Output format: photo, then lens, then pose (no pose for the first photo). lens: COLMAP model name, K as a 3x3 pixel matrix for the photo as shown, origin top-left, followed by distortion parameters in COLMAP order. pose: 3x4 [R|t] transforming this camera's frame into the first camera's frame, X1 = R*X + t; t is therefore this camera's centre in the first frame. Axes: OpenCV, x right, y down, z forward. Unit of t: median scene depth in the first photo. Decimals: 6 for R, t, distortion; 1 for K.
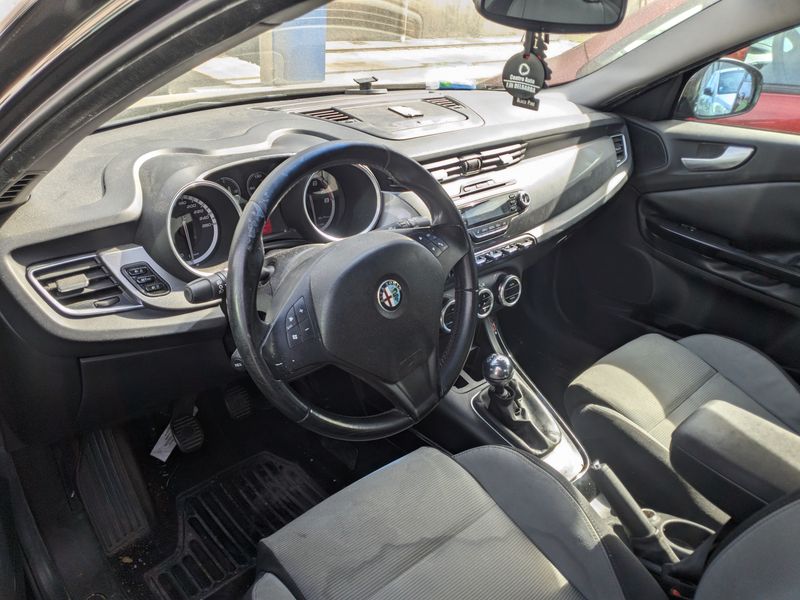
lens RADIAL K [[615.0, 0, 402.8], [0, 615.0, 295.4], [0, 0, 1]] dist [0.025714, -0.028525]
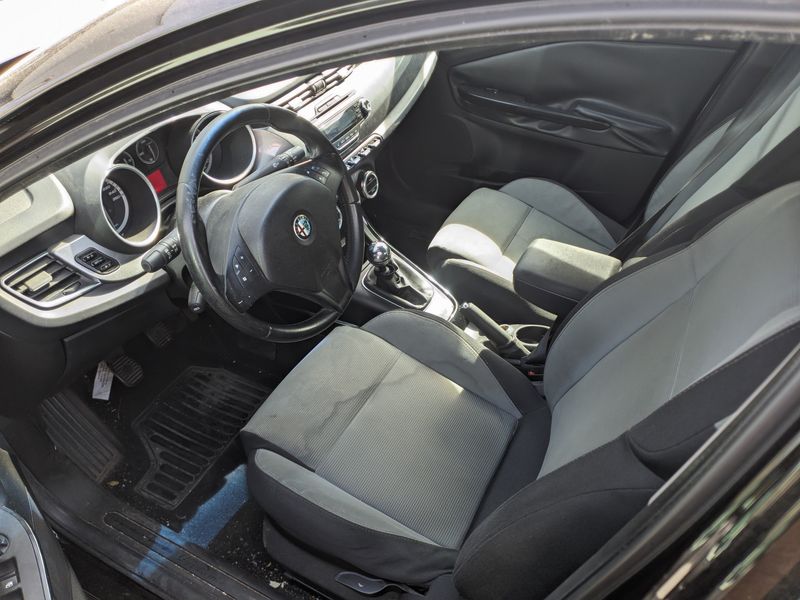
lens RADIAL K [[615.0, 0, 398.2], [0, 615.0, 302.7], [0, 0, 1]] dist [0.025714, -0.028525]
pose [[0.938497, -0.264183, 0.222329, -0.120180], [0.204482, 0.944082, 0.258645, -0.106533], [-0.278226, -0.197275, 0.940039, -0.222603]]
